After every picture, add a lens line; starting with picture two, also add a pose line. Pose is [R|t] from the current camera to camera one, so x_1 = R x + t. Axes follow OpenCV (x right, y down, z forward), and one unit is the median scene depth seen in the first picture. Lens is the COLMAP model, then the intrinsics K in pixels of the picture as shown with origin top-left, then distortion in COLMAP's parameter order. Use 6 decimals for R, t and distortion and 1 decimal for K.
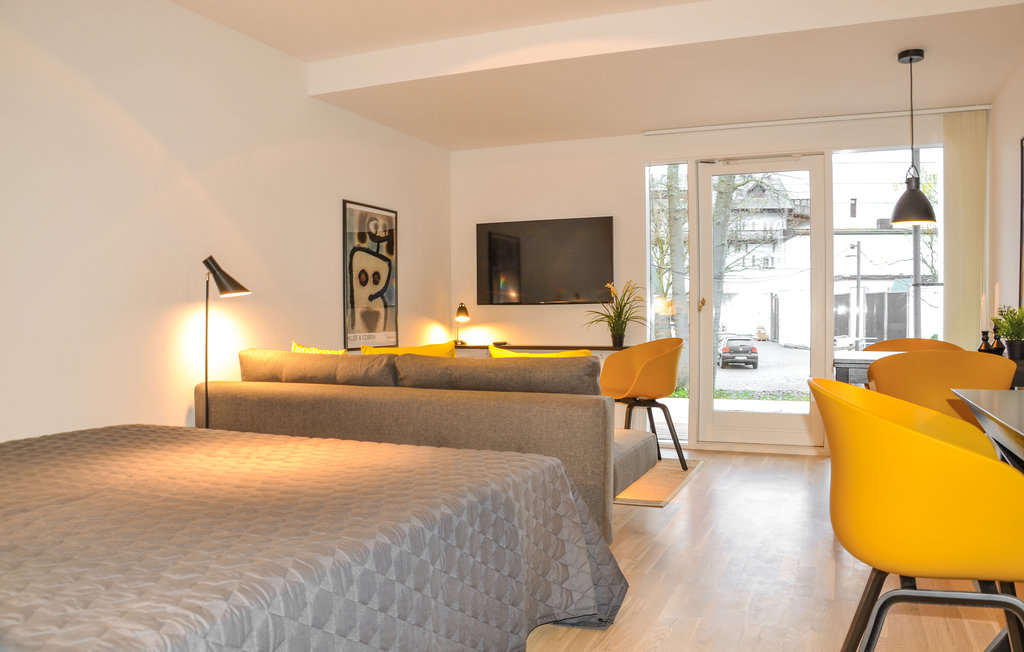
lens RADIAL K [[817.8, 0, 497.2], [0, 817.8, 328.8], [0, 0, 1]] dist [-0.182361, 0.163305]
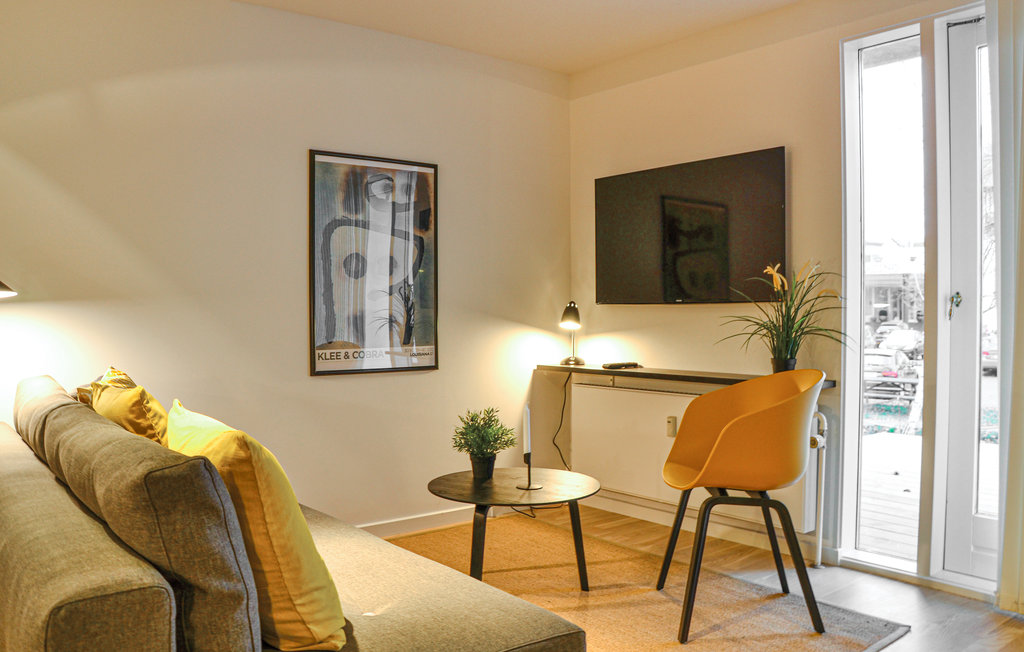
lens RADIAL K [[817.8, 0, 497.2], [0, 817.8, 328.8], [0, 0, 1]] dist [-0.182361, 0.163305]
pose [[0.874856, 0.013255, -0.484201, 0.243498], [-0.009272, 0.999901, 0.010620, -0.017580], [0.484294, -0.004801, 0.874892, 0.440841]]
